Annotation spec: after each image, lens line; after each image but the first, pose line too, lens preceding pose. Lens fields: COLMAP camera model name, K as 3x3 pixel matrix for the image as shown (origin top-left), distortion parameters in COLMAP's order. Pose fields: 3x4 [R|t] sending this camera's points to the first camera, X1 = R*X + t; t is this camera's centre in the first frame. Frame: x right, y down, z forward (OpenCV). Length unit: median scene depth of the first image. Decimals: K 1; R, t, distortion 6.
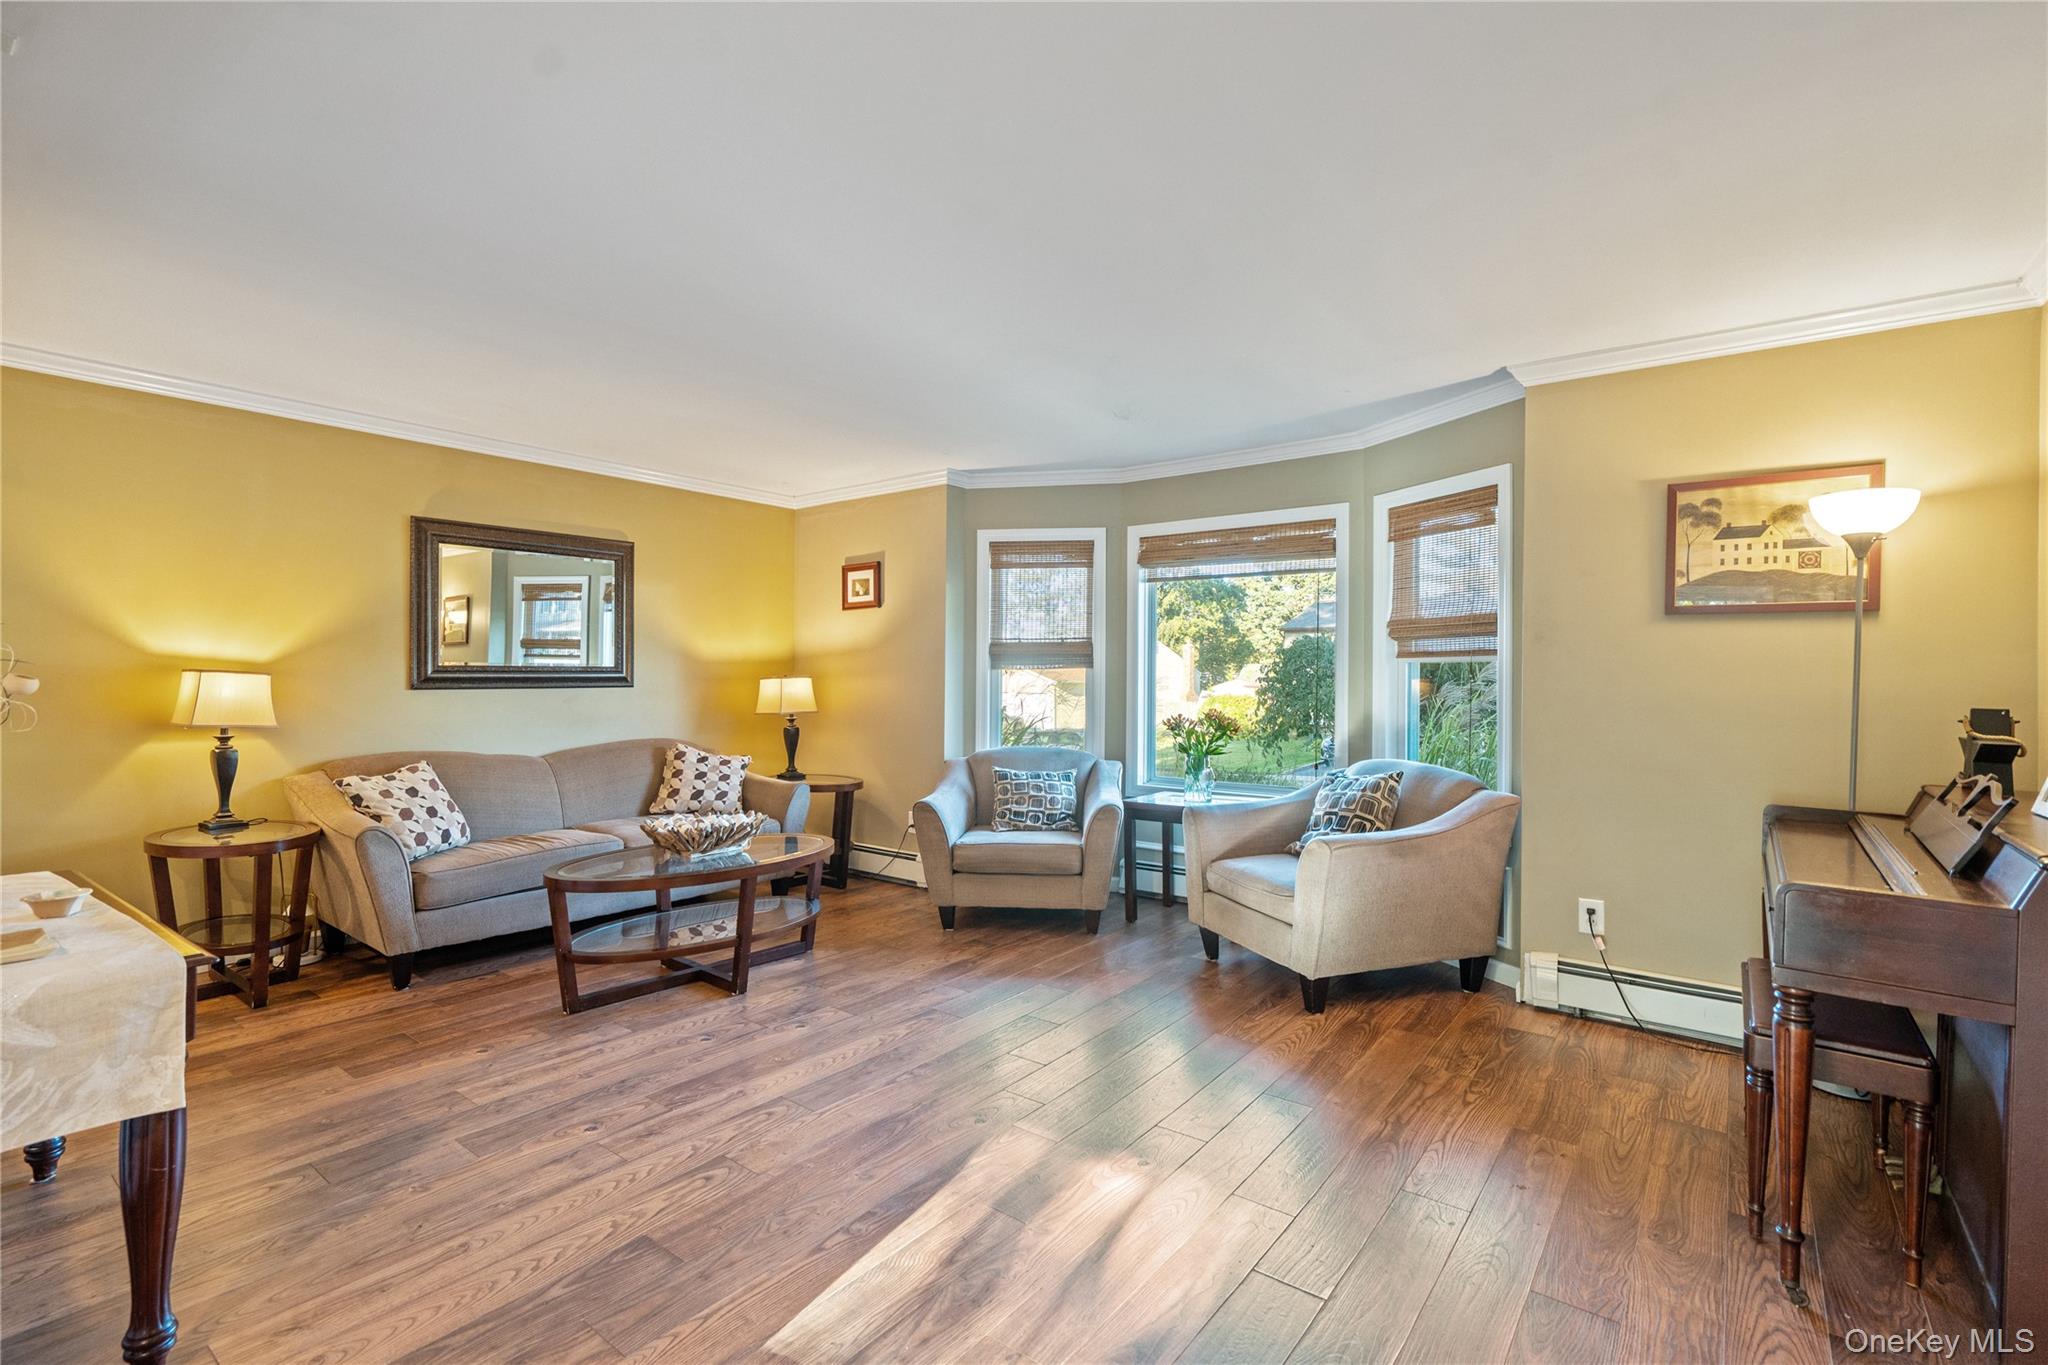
lens RADIAL K [[936.2, 0, 1018.7], [0, 936.2, 678.8], [0, 0, 1]] dist [0.002086, 0.001436]
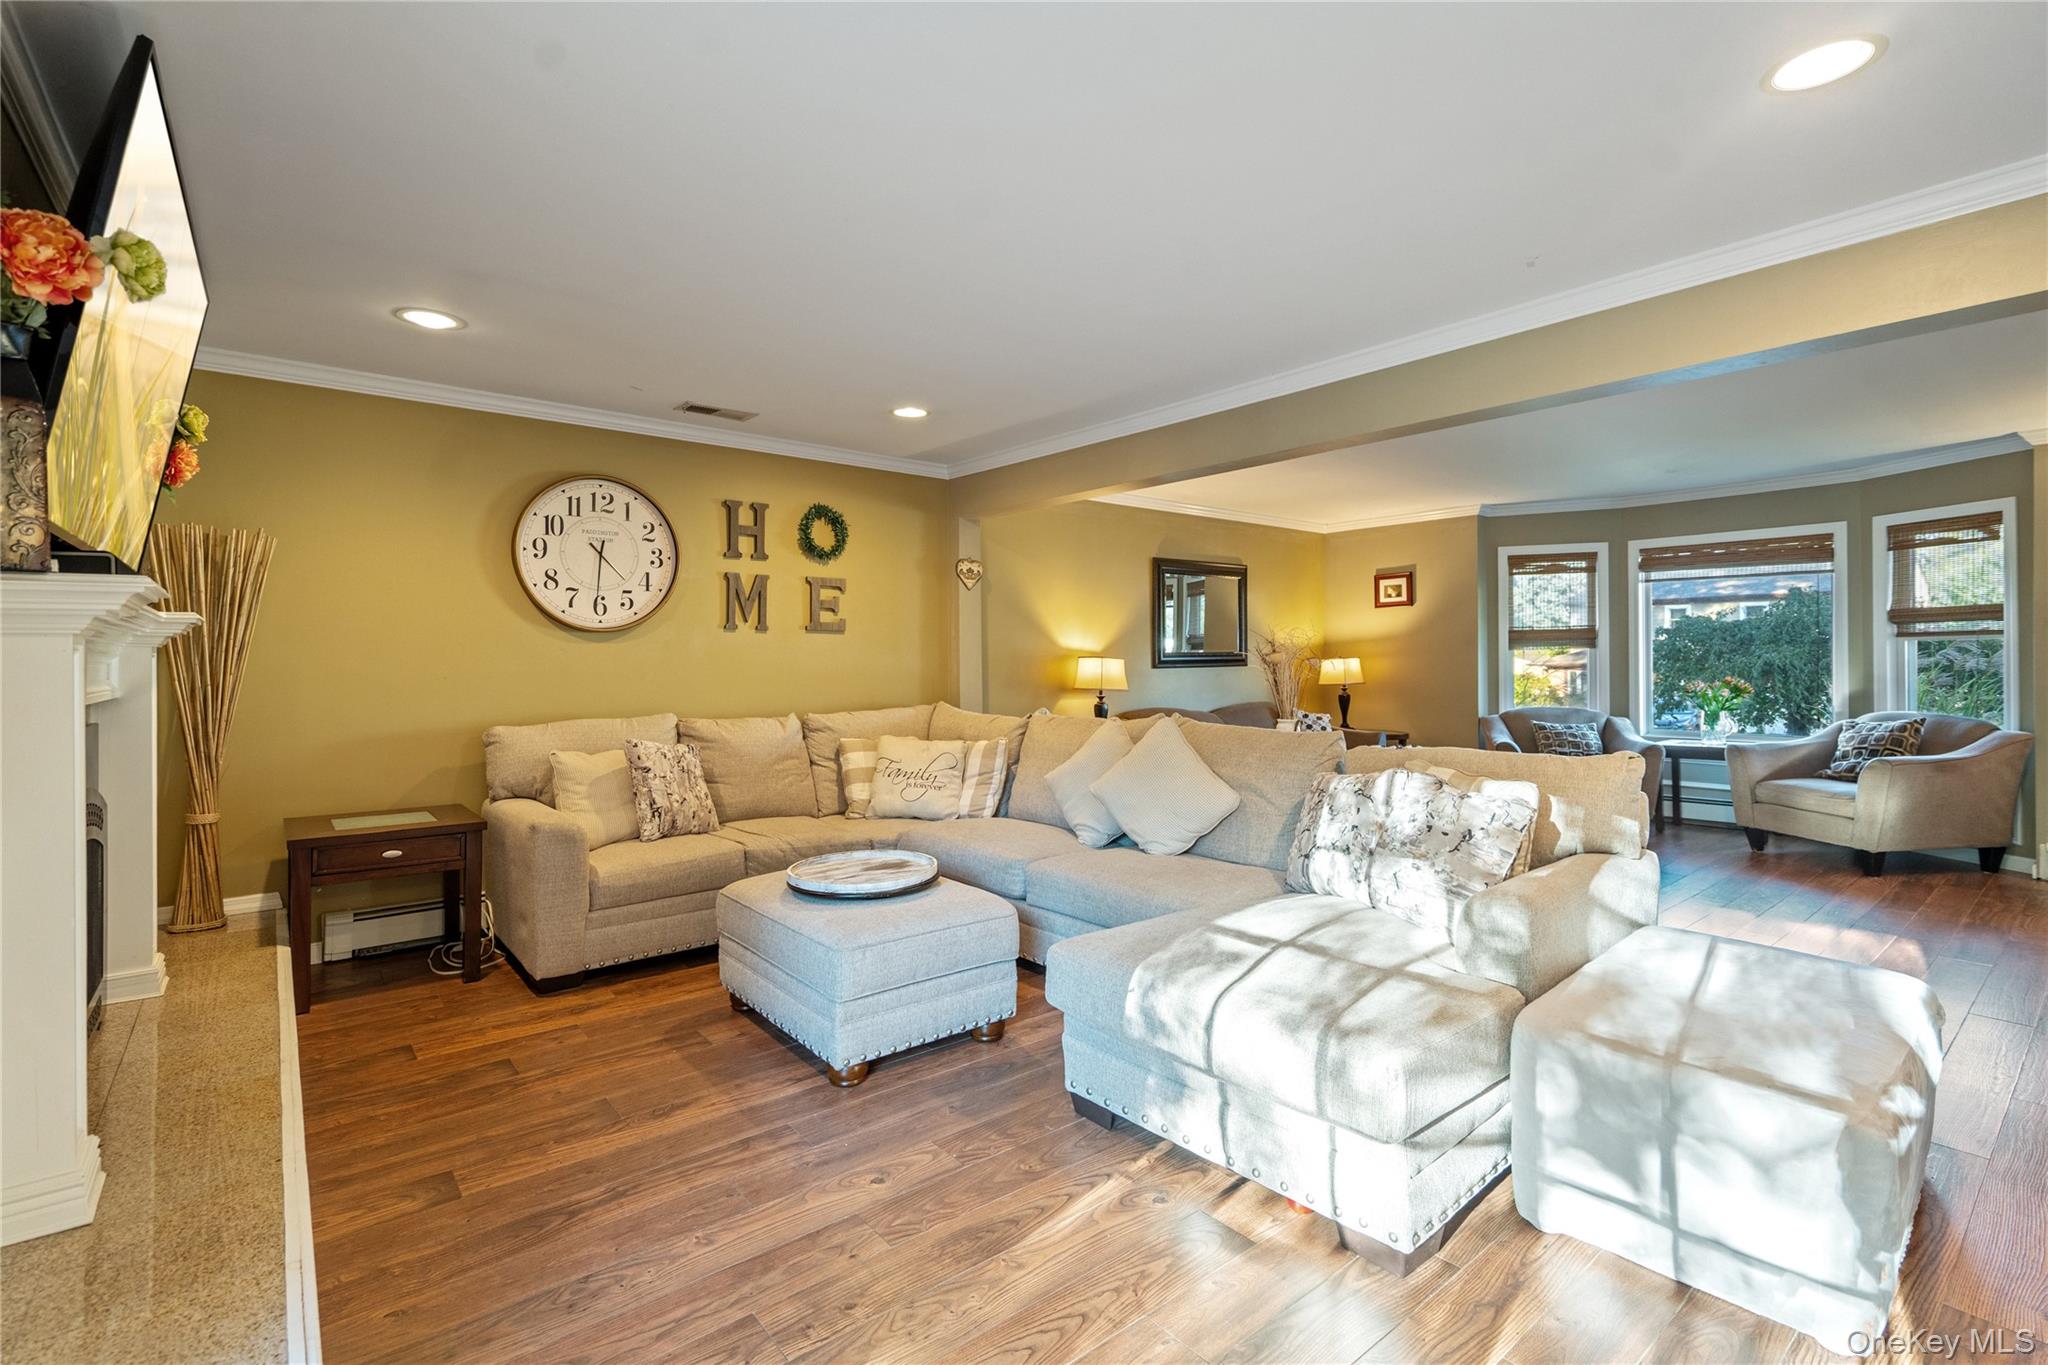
lens RADIAL K [[936.2, 0, 1026.1], [0, 936.2, 661.6], [0, 0, 1]] dist [0.002086, 0.001436]
pose [[0.975925, -0.011787, -0.217788, -0.482783], [0.011800, 0.999930, -0.001241, -0.000222], [0.217787, -0.001359, 0.975995, -0.541898]]
